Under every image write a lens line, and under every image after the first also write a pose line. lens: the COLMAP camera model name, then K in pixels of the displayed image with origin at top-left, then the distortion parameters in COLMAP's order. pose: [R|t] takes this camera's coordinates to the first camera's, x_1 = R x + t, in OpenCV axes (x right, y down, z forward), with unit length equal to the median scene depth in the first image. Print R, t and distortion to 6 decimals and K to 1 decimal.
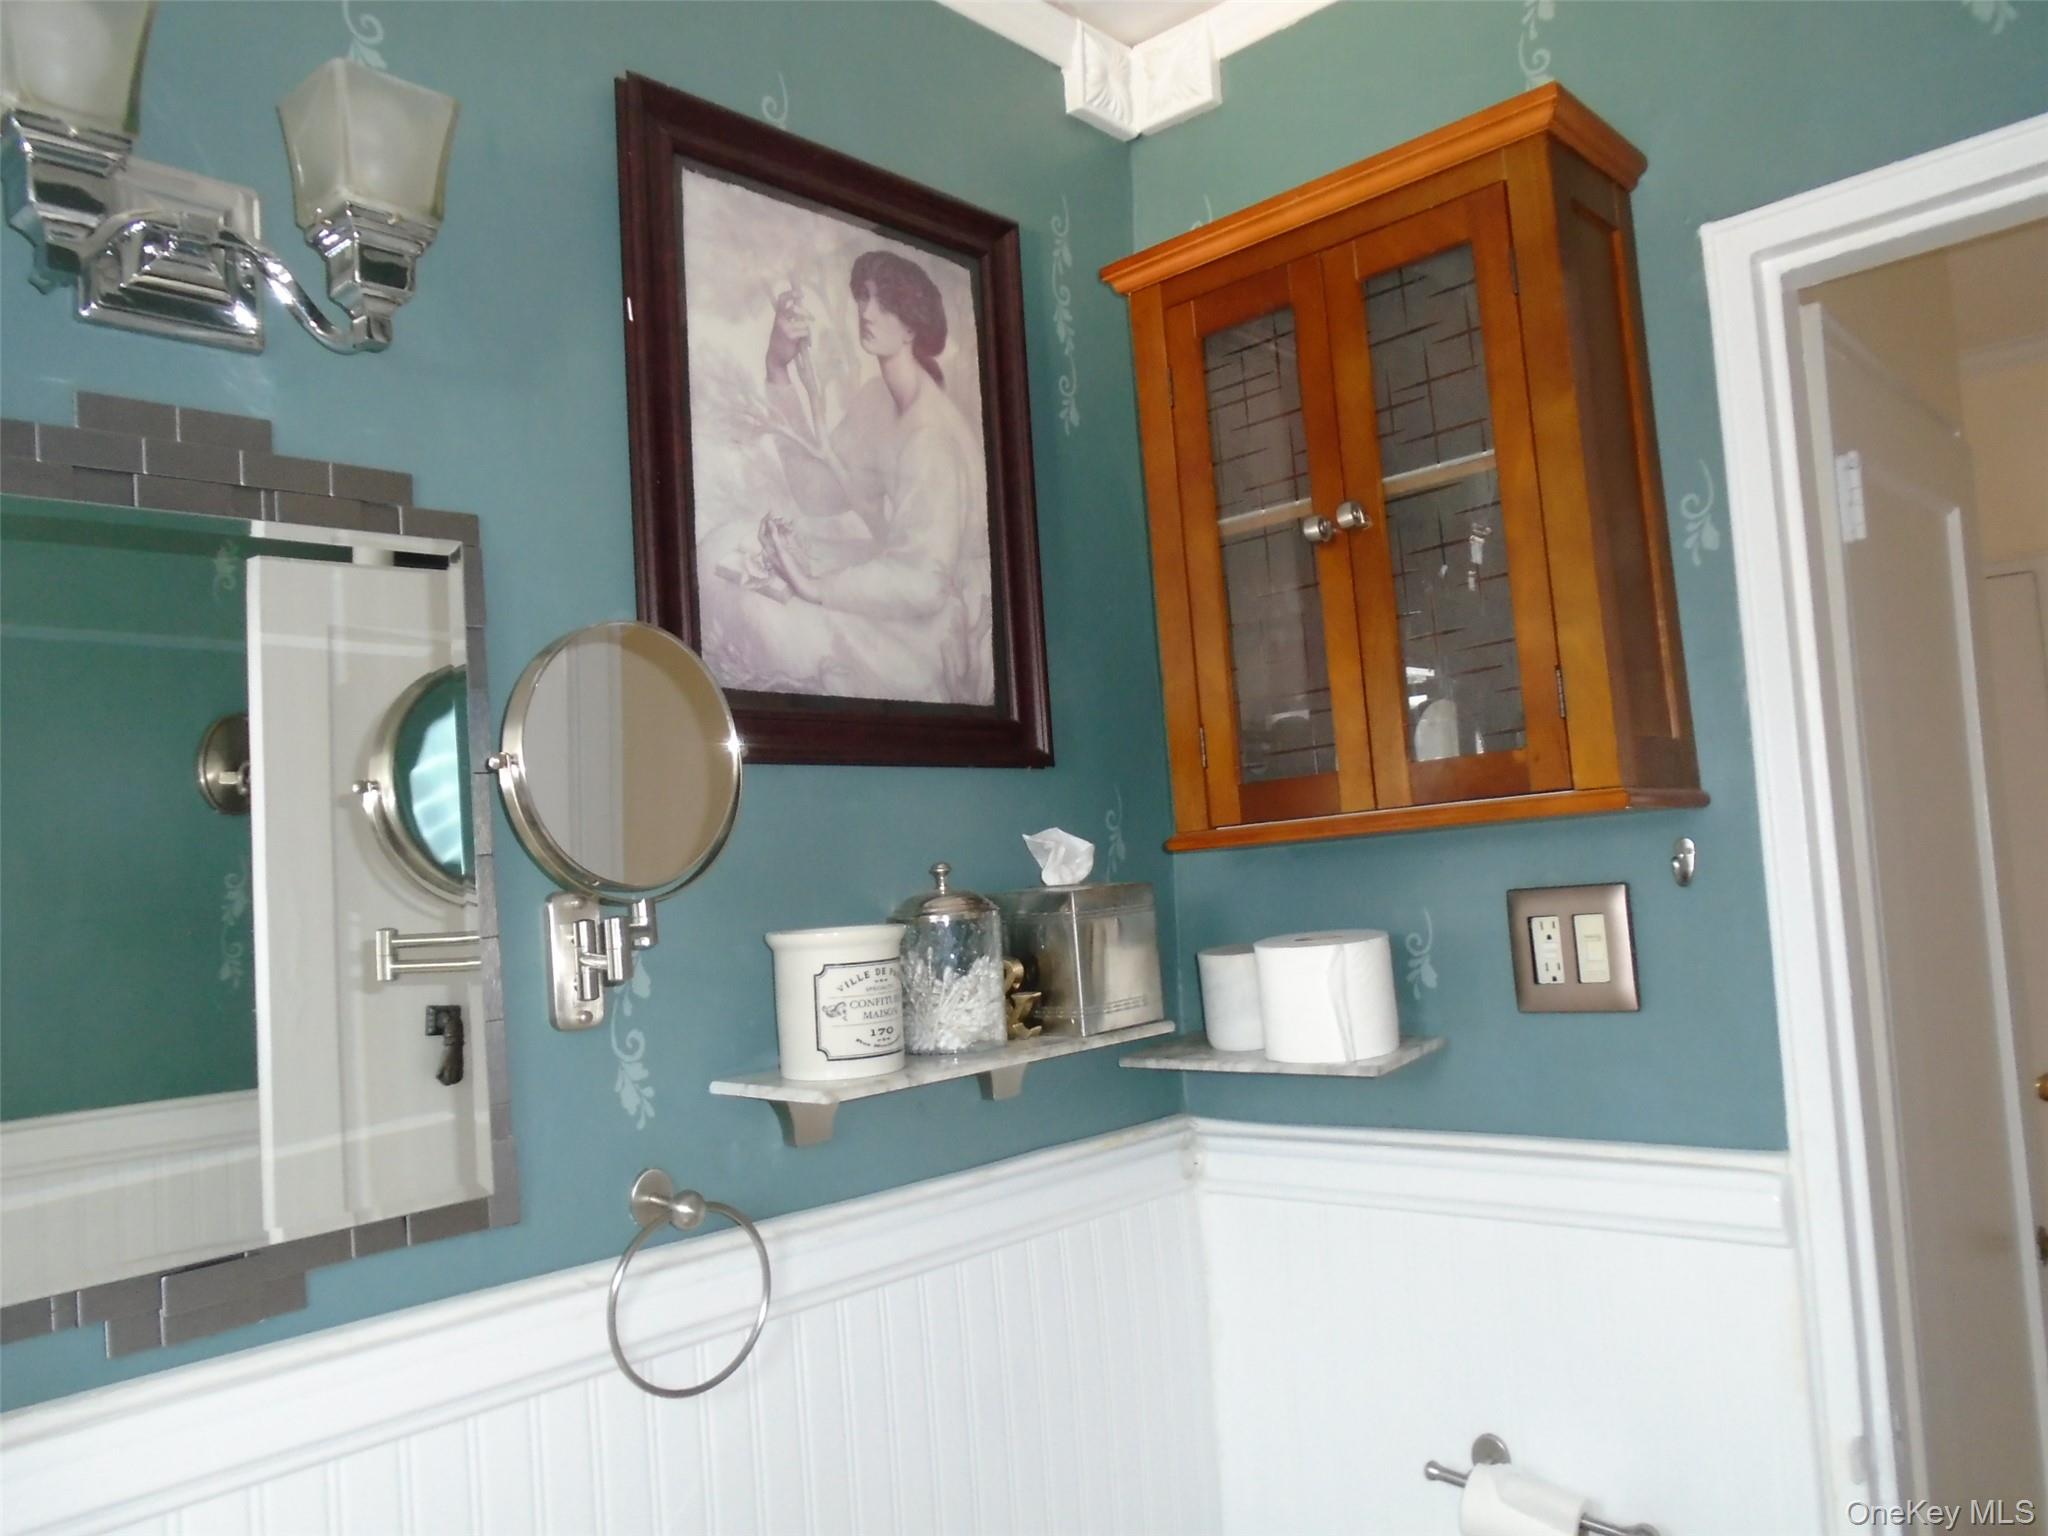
lens RADIAL K [[1567.8, 0, 1024.0], [0, 1567.8, 768.0], [0, 0, 1]] dist [-0.008552, 0.000293]
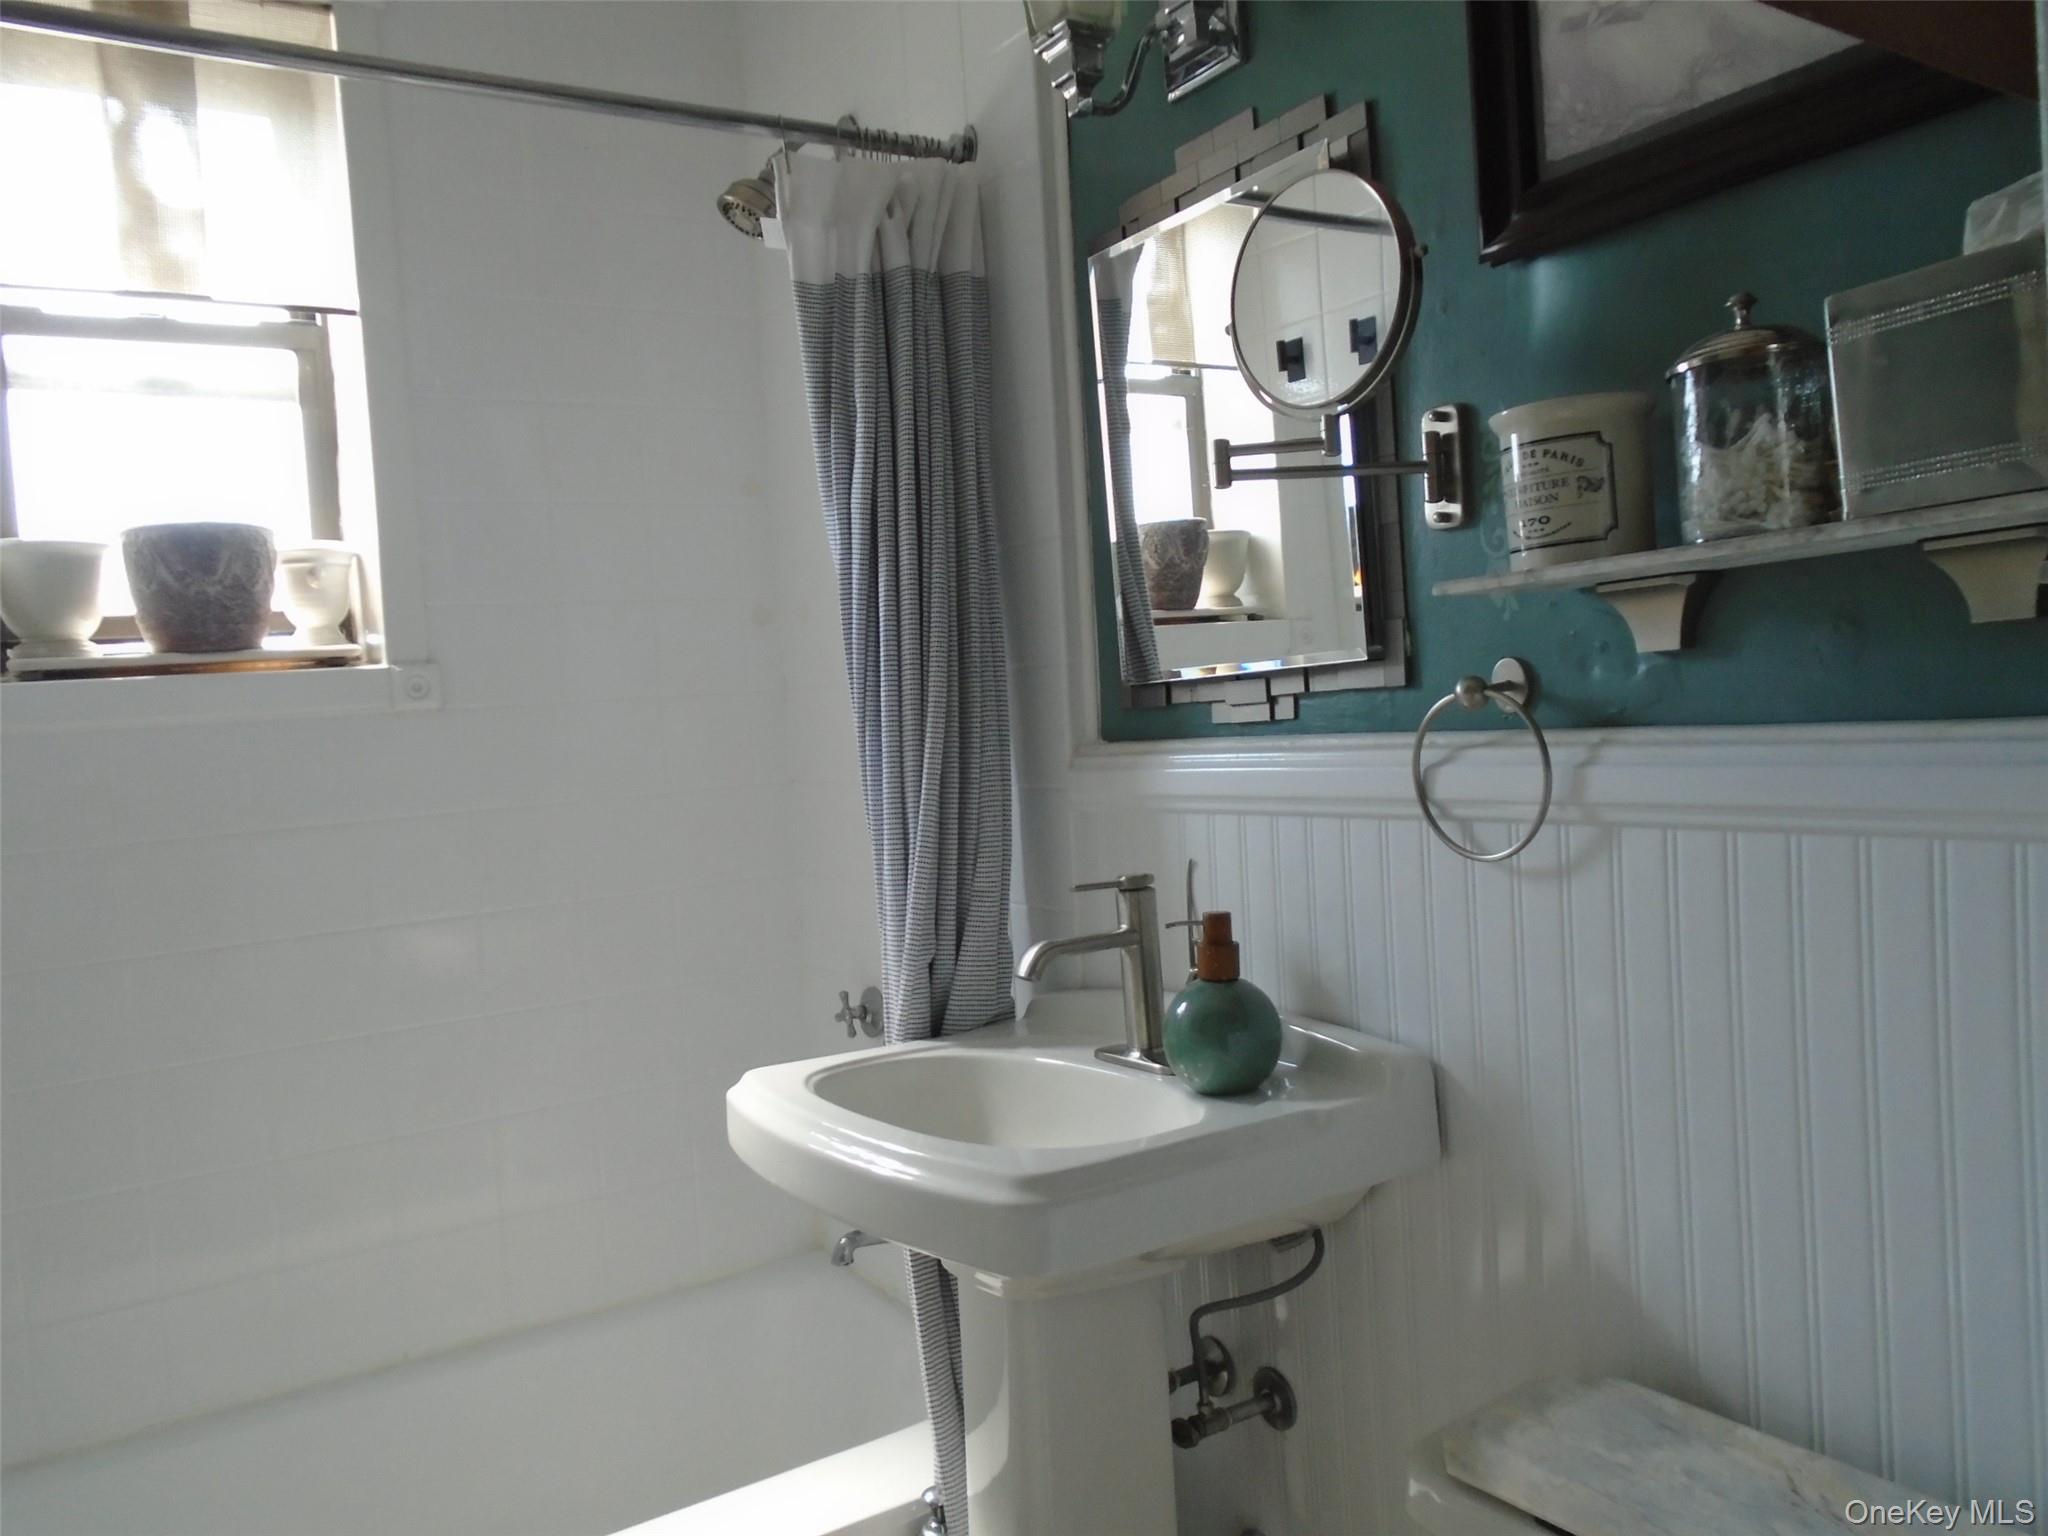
lens RADIAL K [[1567.8, 0, 1024.0], [0, 1567.8, 768.0], [0, 0, 1]] dist [-0.008552, 0.000293]
pose [[-0.261023, 0.122647, -0.957510, 0.764176], [0.151328, 0.984831, 0.084893, 0.165130], [0.953397, -0.122739, -0.275624, 0.845372]]
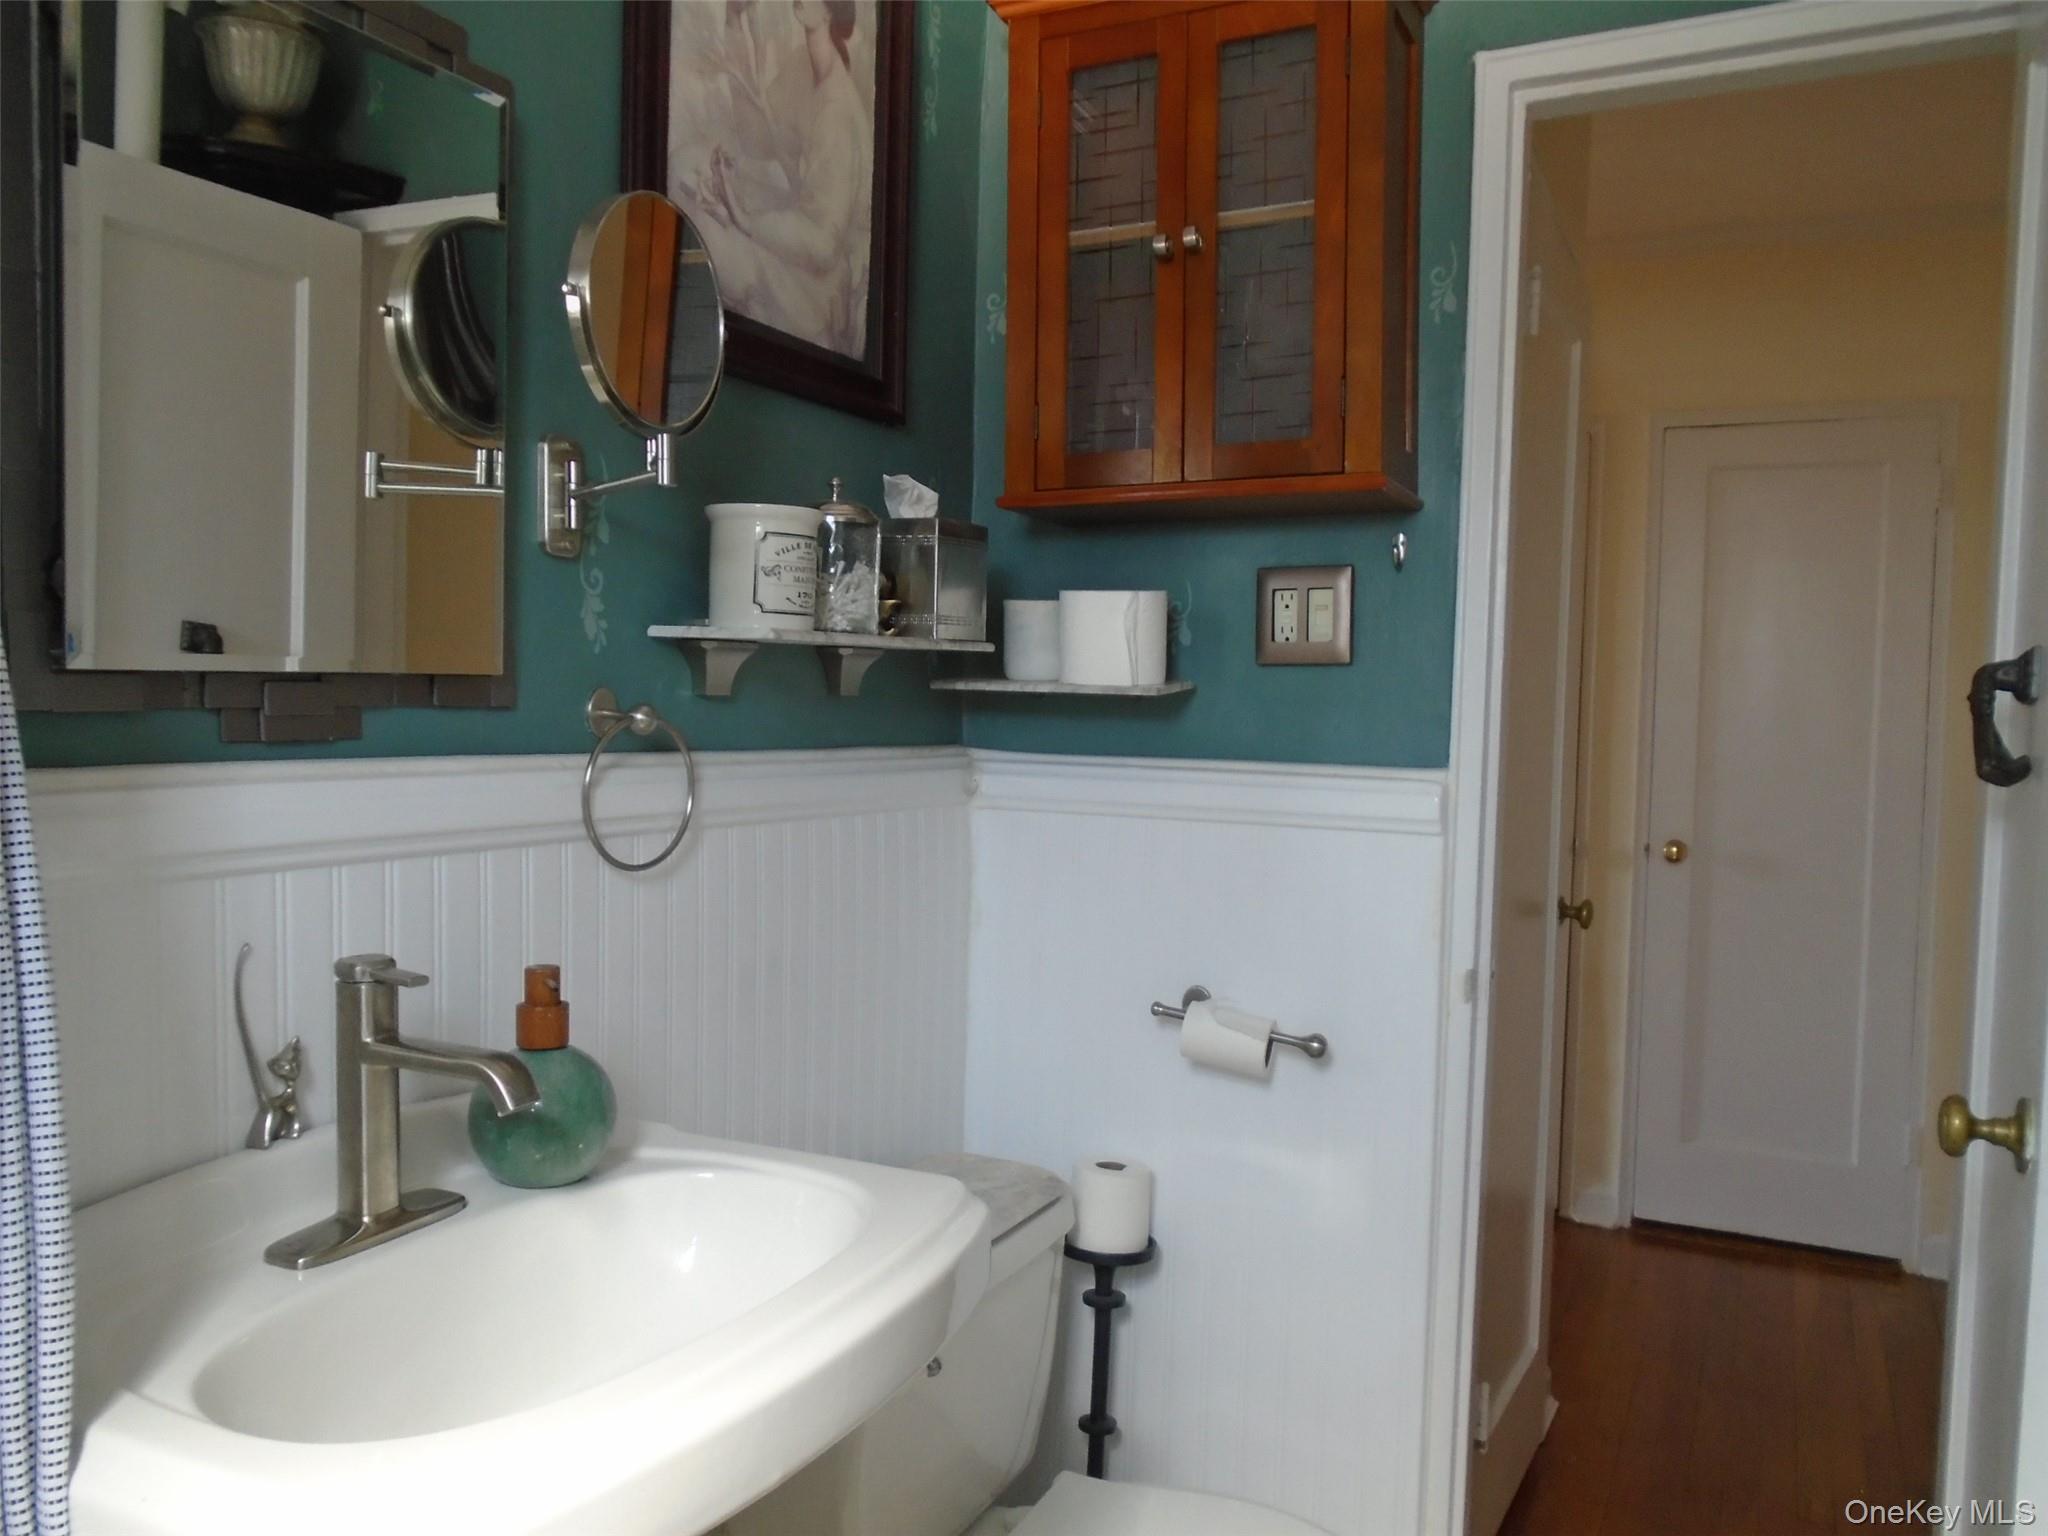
lens RADIAL K [[1575.3, 0, 1014.8], [0, 1575.3, 759.0], [0, 0, 1]] dist [0.000370, 0.003183]
pose [[0.957494, 0.082104, 0.276522, -0.230650], [-0.109438, 0.990362, 0.084887, 0.152481], [-0.266888, -0.111541, 0.957251, -0.189362]]
